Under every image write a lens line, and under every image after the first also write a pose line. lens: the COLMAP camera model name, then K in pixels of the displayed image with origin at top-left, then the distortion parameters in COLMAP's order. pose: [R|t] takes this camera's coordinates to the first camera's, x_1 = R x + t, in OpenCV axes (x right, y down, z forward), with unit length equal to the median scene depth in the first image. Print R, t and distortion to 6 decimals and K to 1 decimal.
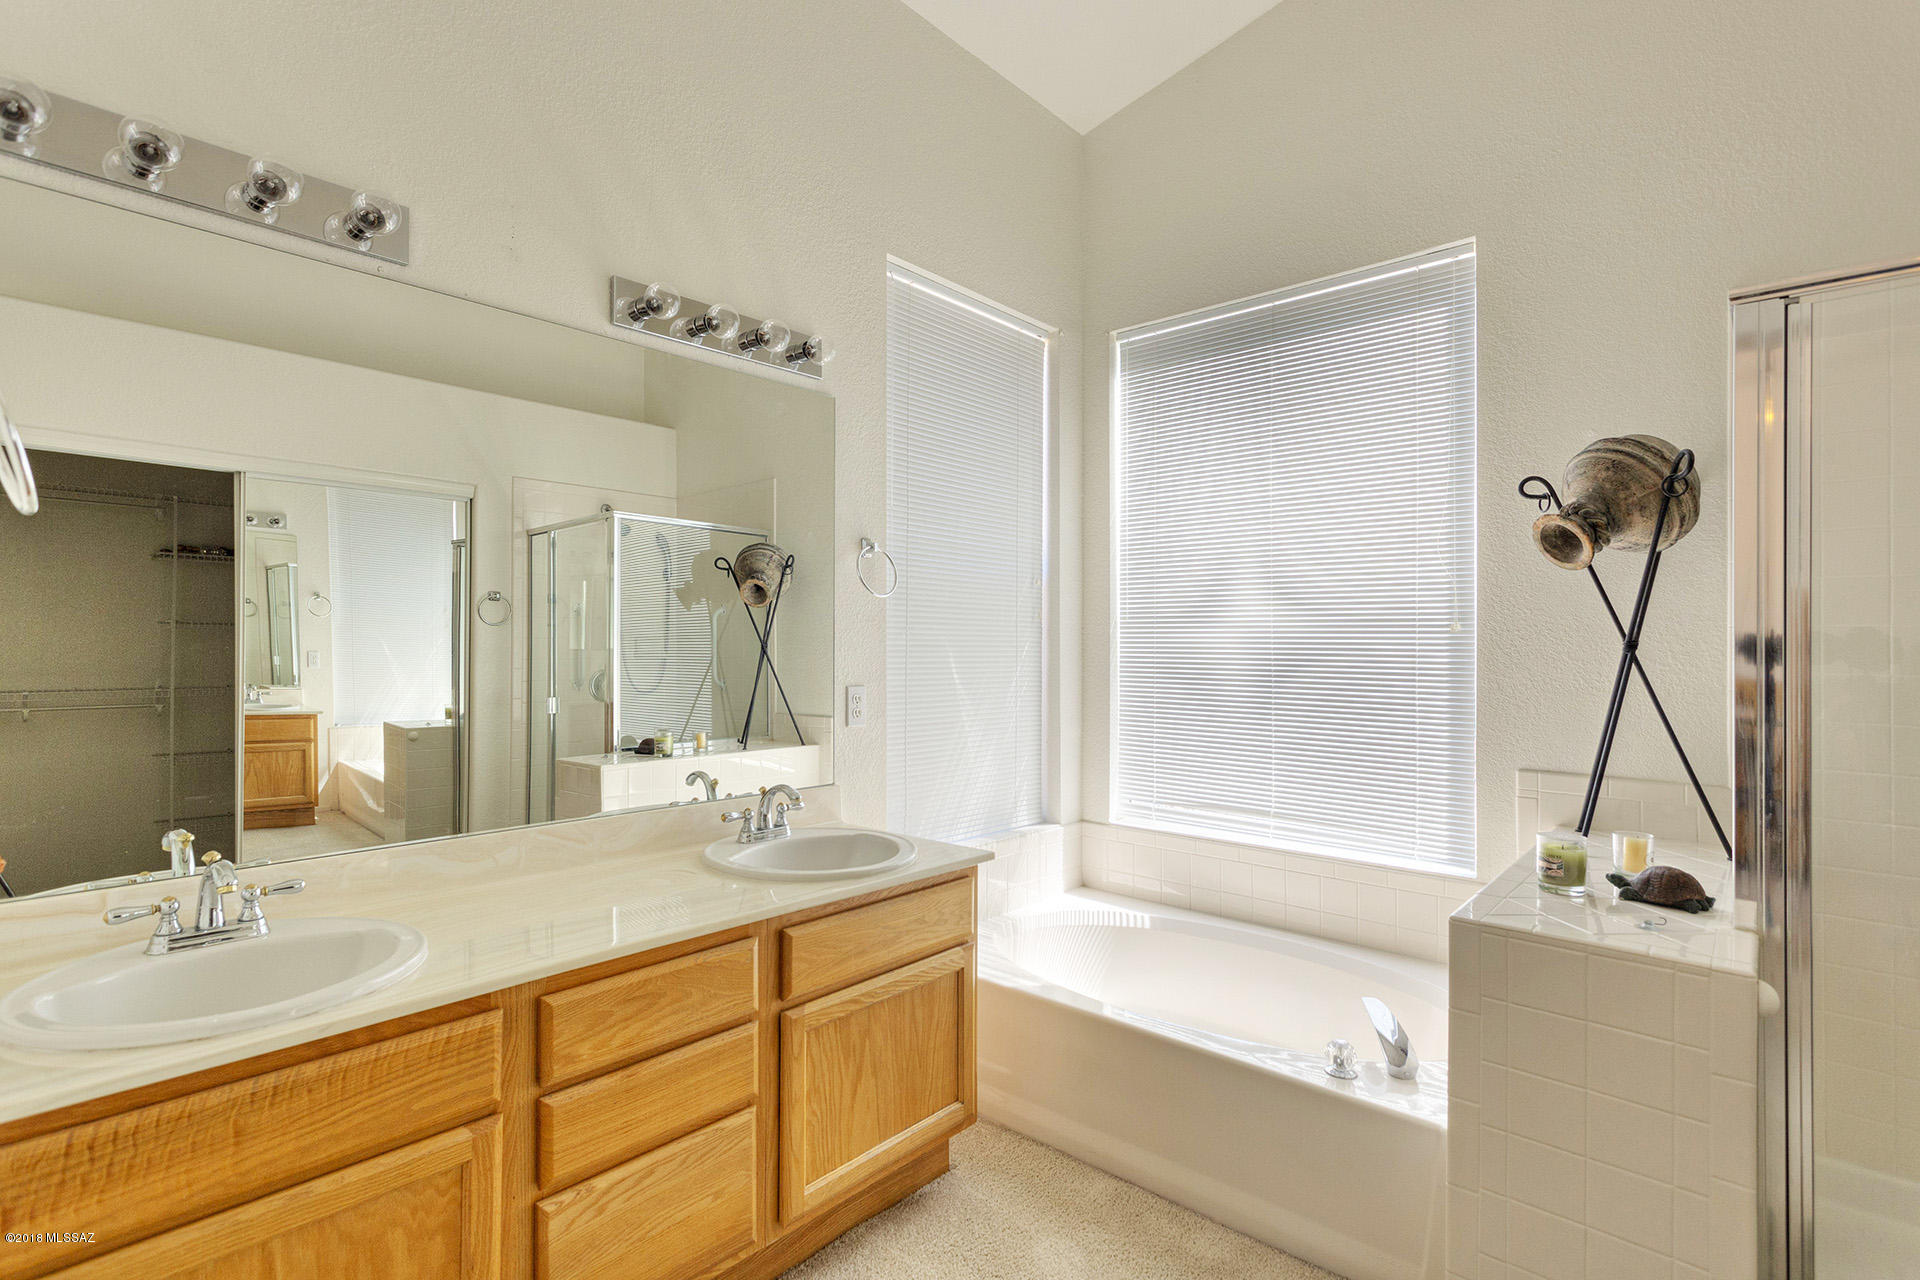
lens RADIAL K [[935.8, 0, 960.0], [0, 935.8, 640.0], [0, 0, 1]] dist [-0.001407, 0.000807]
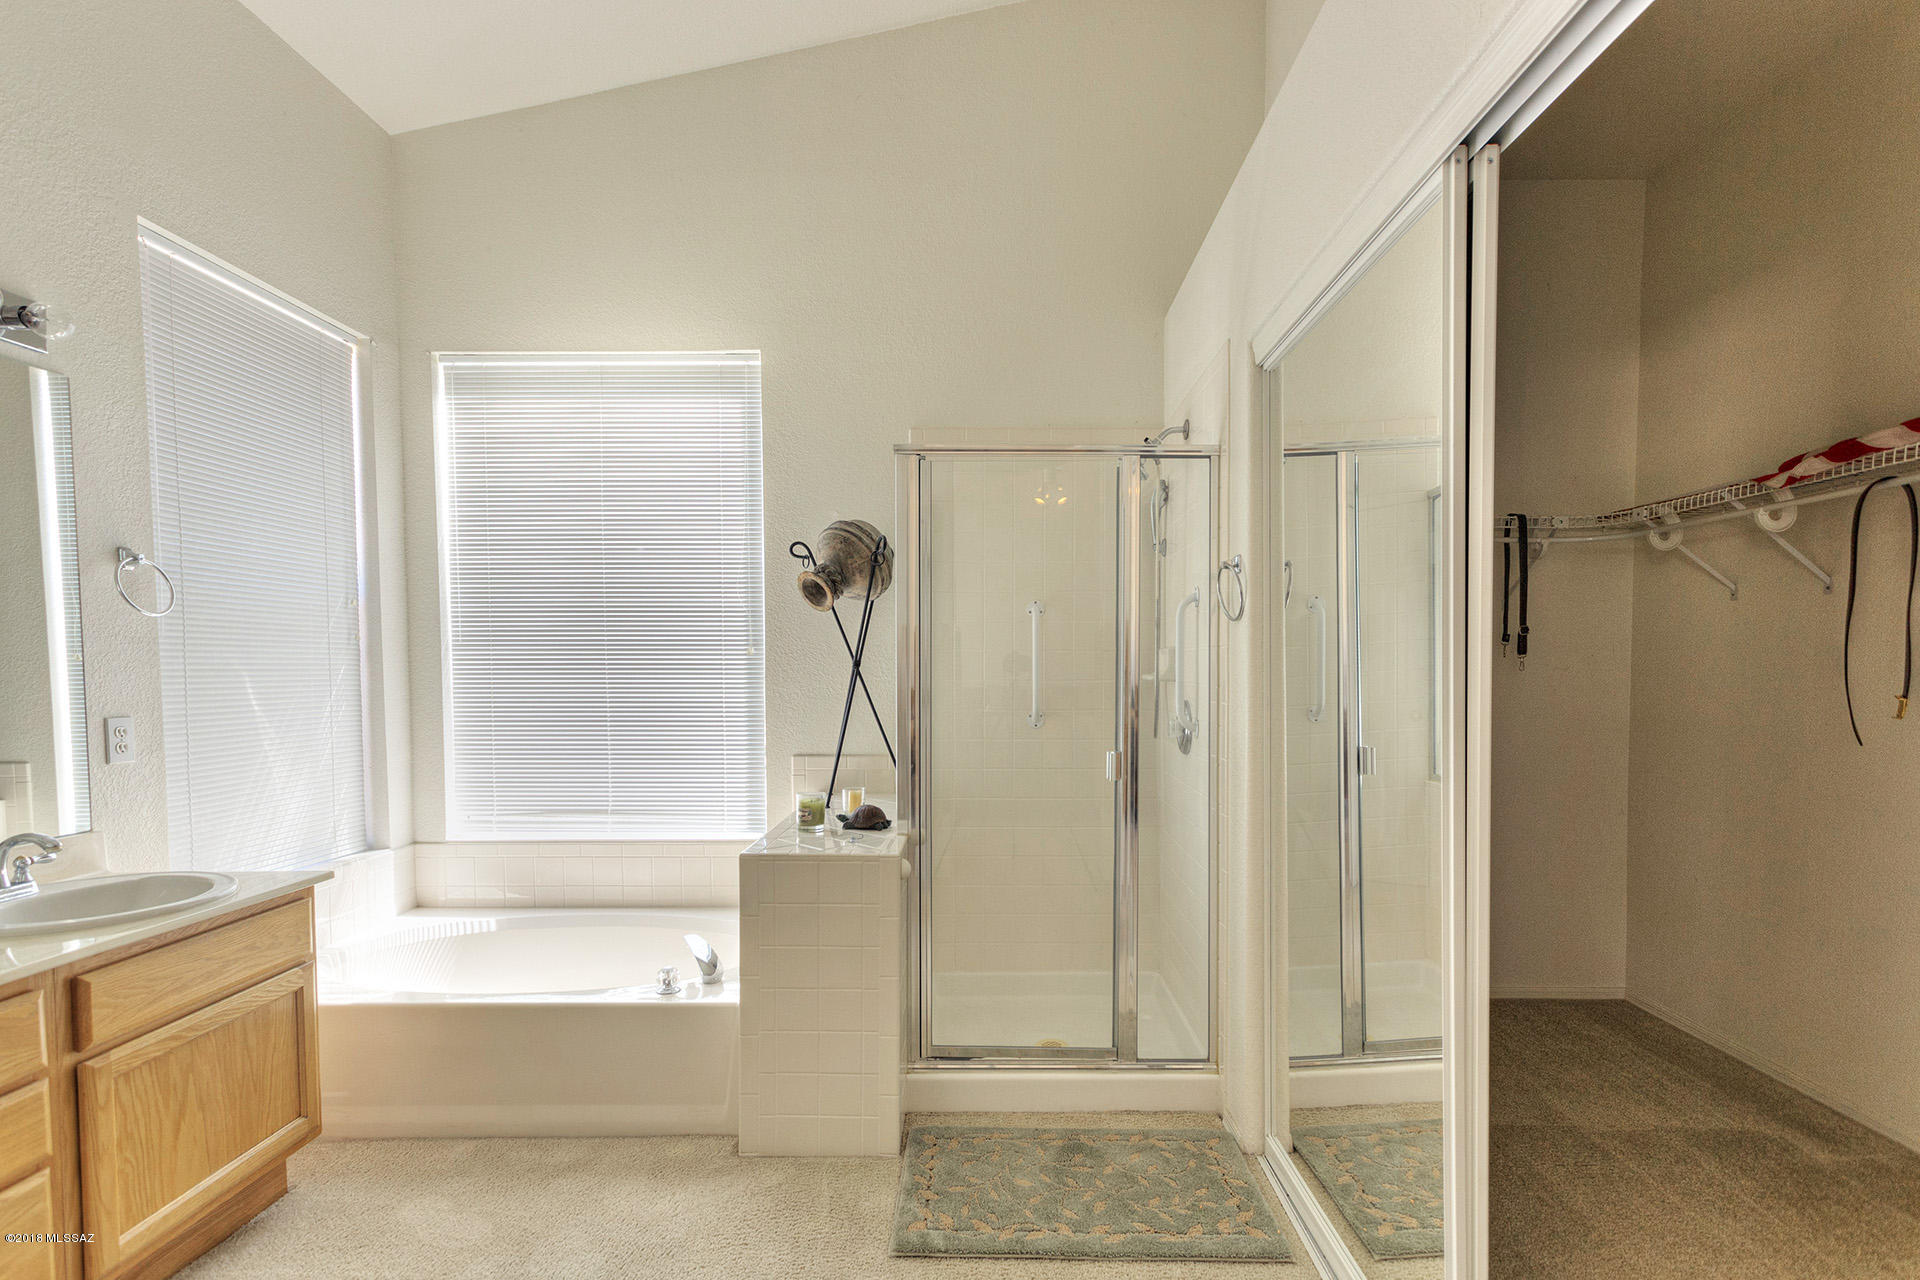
lens RADIAL K [[934.5, 0, 984.7], [0, 934.5, 694.3], [0, 0, 1]] dist [0.010598, 0.000227]
pose [[0.758975, -0.030220, 0.650418, -0.092576], [0.005181, 0.999171, 0.040378, -0.004762], [-0.651099, -0.027276, 0.758503, -0.258580]]
